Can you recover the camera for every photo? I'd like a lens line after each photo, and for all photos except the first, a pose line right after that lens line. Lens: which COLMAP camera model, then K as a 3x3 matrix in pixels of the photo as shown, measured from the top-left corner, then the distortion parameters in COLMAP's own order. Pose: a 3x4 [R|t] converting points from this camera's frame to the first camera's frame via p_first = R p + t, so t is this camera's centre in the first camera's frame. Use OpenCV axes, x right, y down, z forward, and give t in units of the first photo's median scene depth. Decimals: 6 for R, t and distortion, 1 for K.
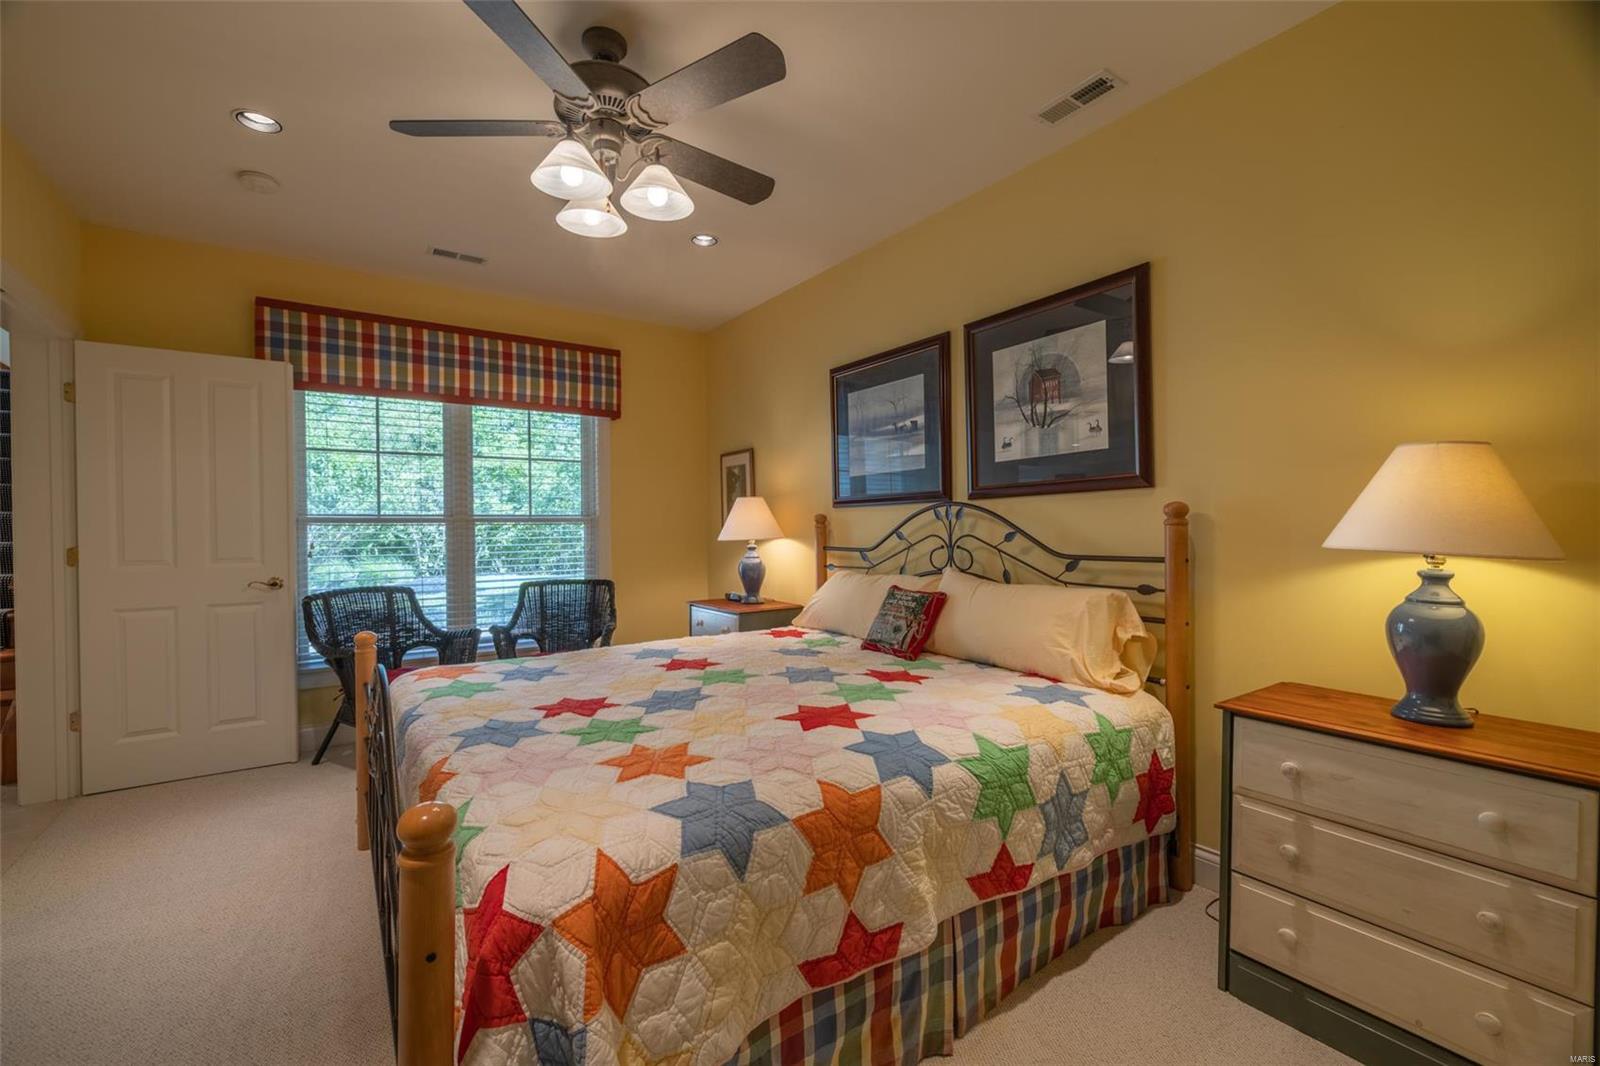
lens RADIAL K [[671.8, 0, 789.4], [0, 671.8, 541.8], [0, 0, 1]] dist [-0.001034, -0.000094]
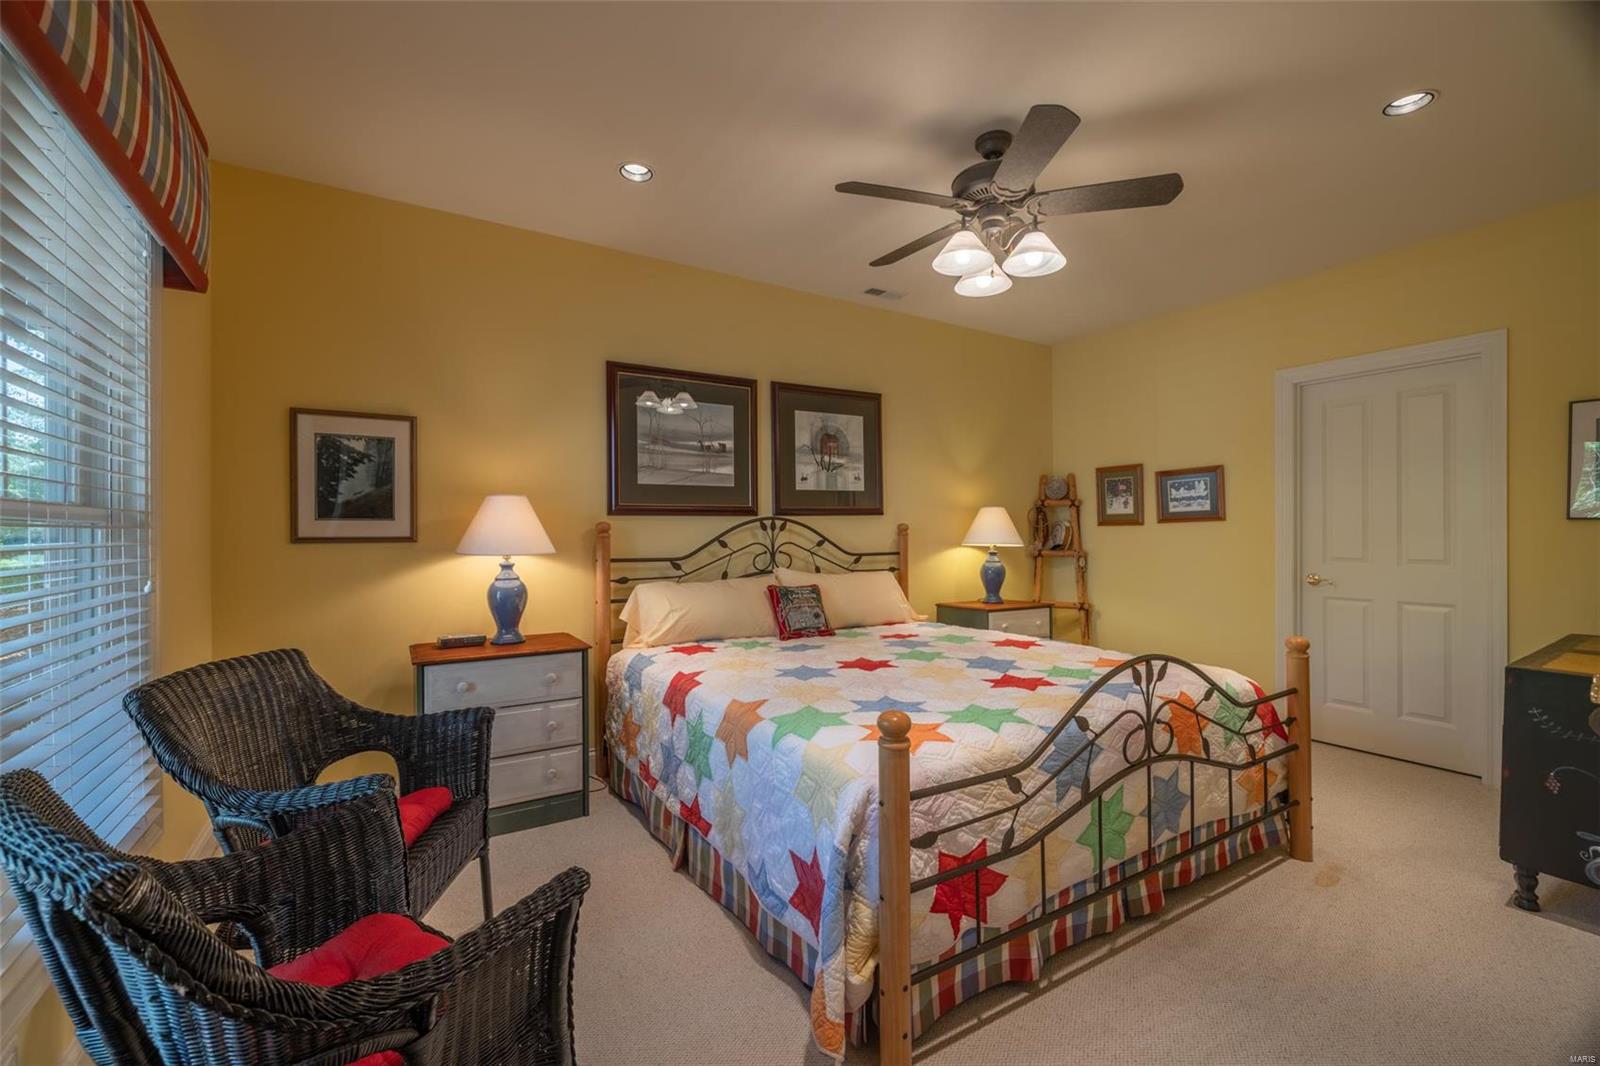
lens RADIAL K [[665.4, 0, 792.7], [0, 665.4, 532.3], [0, 0, 1]] dist [-0.002056, -0.000018]
pose [[0.053808, -0.005542, 0.998536, -1.089978], [0.015494, 0.999869, 0.004715, -0.037982], [-0.998431, 0.015218, 0.053887, 0.952621]]
